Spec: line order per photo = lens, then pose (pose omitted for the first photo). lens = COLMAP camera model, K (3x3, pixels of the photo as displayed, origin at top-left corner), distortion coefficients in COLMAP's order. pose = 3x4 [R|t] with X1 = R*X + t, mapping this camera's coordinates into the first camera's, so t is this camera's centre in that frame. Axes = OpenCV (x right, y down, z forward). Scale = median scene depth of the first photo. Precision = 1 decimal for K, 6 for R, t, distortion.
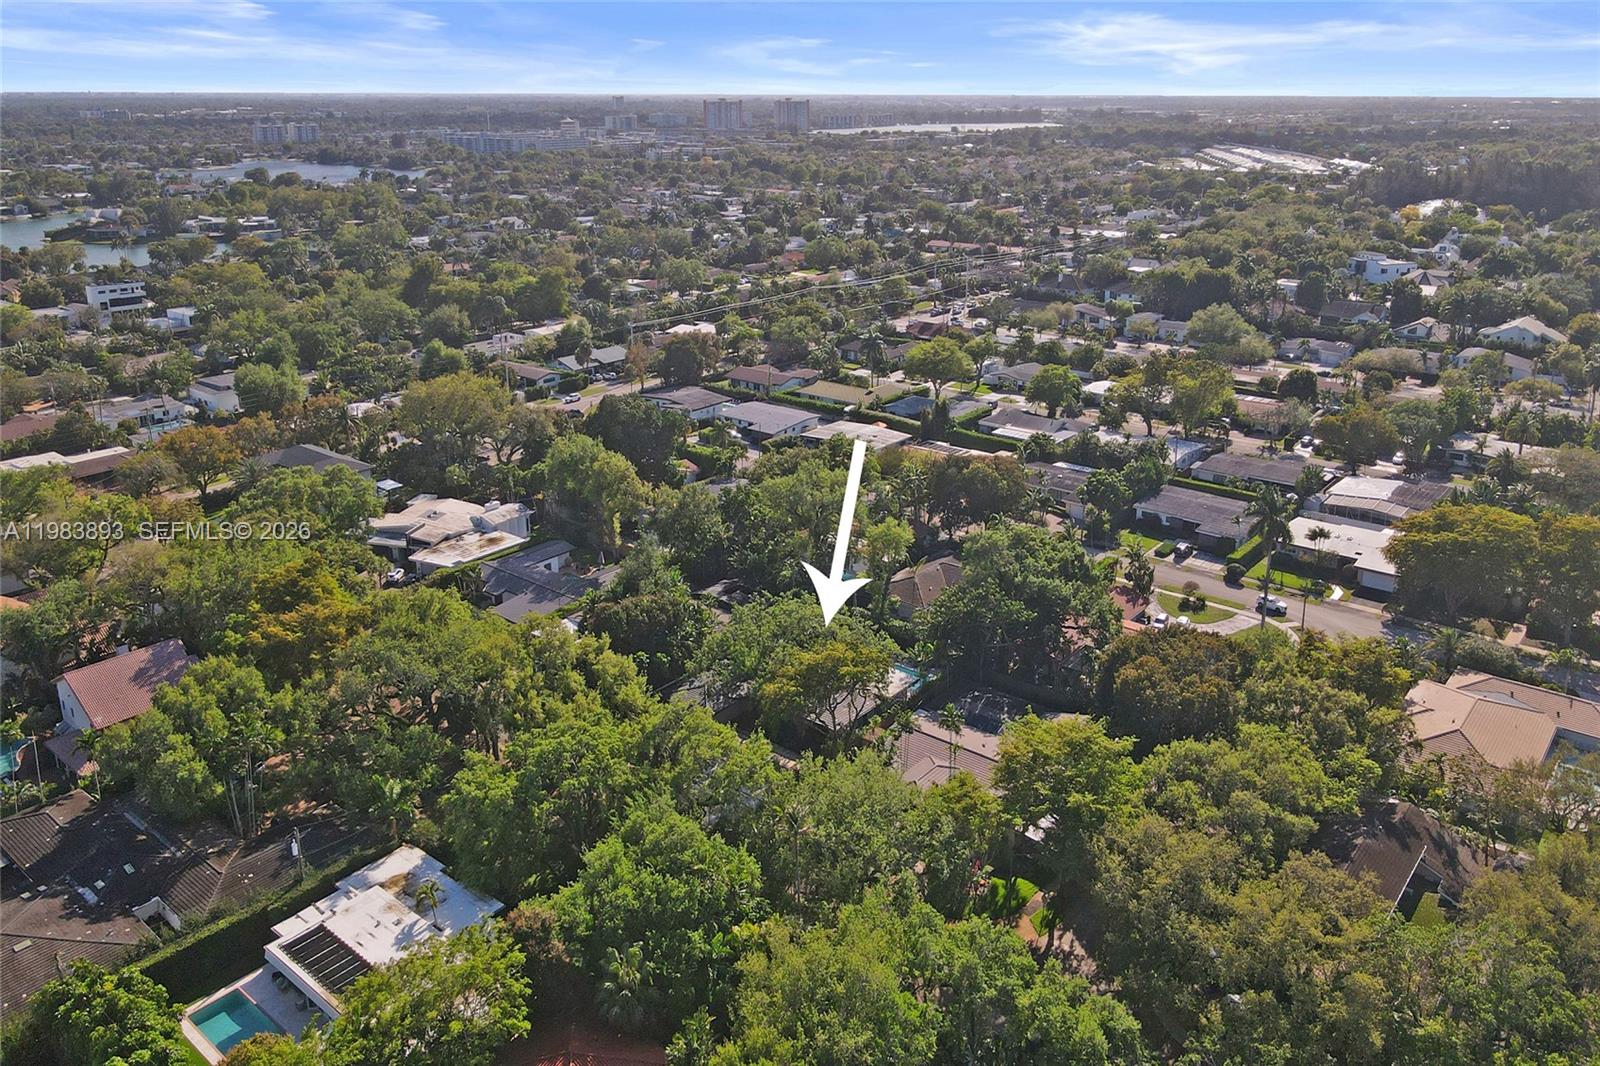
lens RADIAL K [[1048.3, 0, 800.0], [0, 1048.3, 533.0], [0, 0, 1]] dist [0.000187, 0.000788]
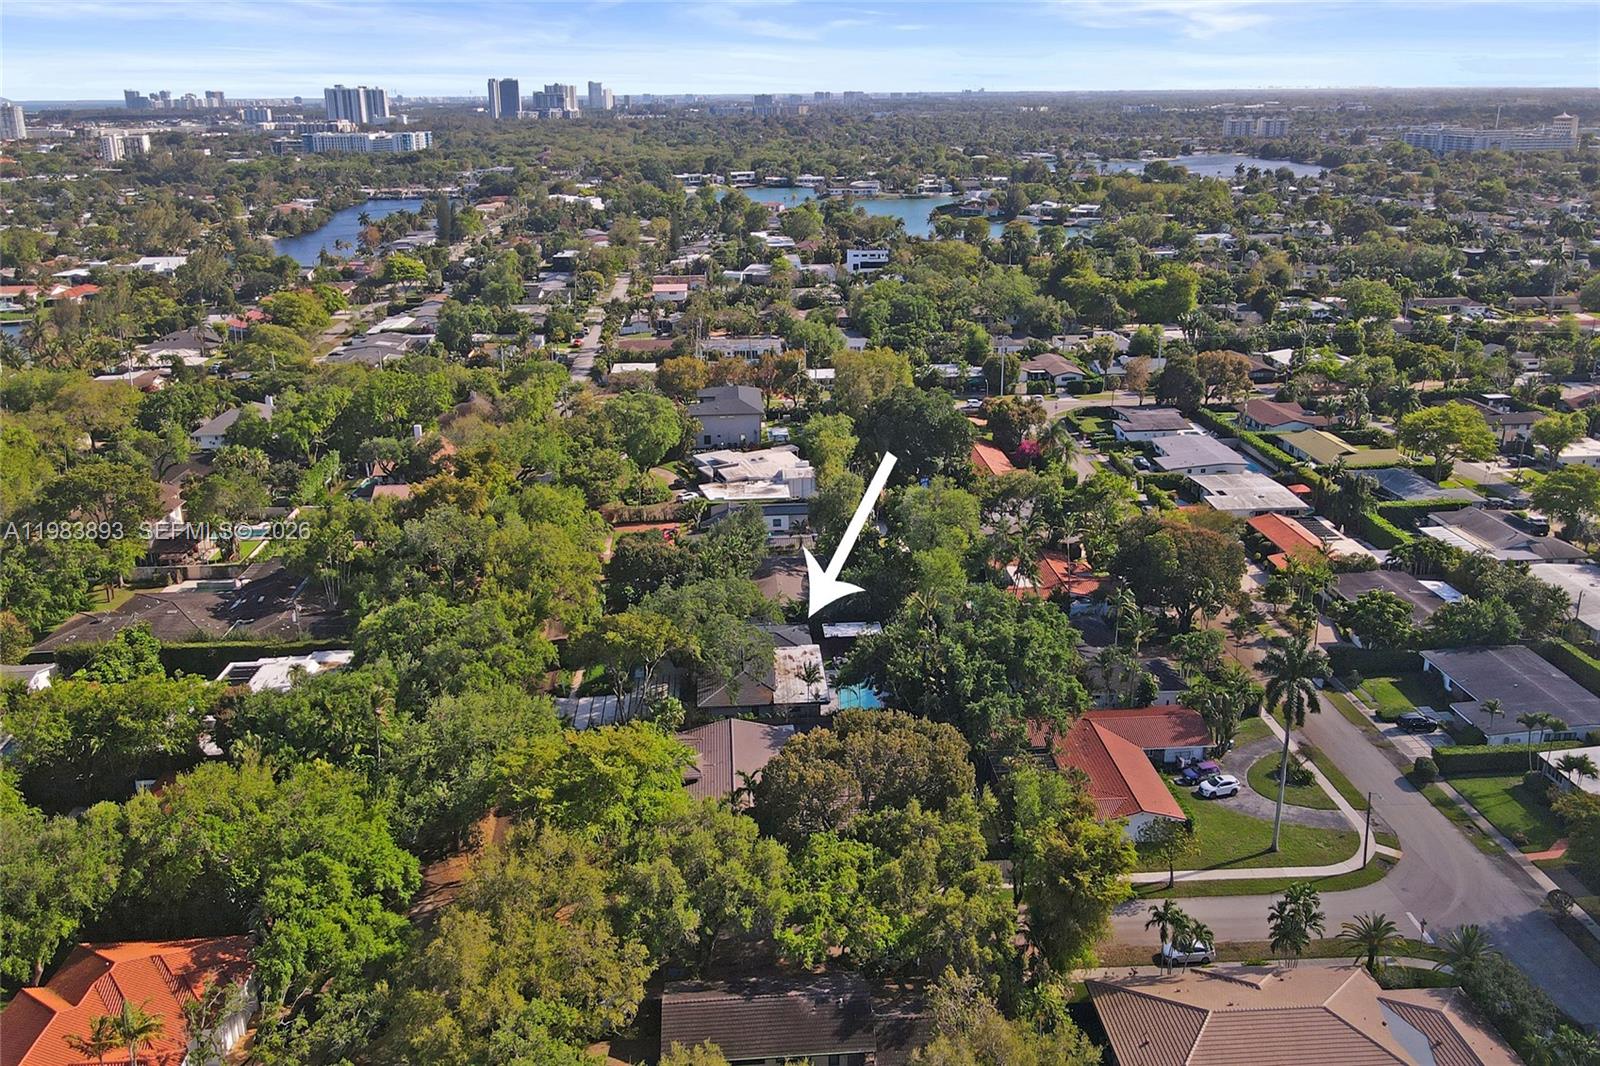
lens RADIAL K [[1166.9, 0, 794.0], [0, 1166.9, 484.5], [0, 0, 1]] dist [0.004802, 0.008627]
pose [[0.711012, 0.223080, -0.666856, 0.502303], [-0.268070, 0.962718, 0.036232, -0.047401], [0.650077, 0.153002, 0.744305, 0.136283]]
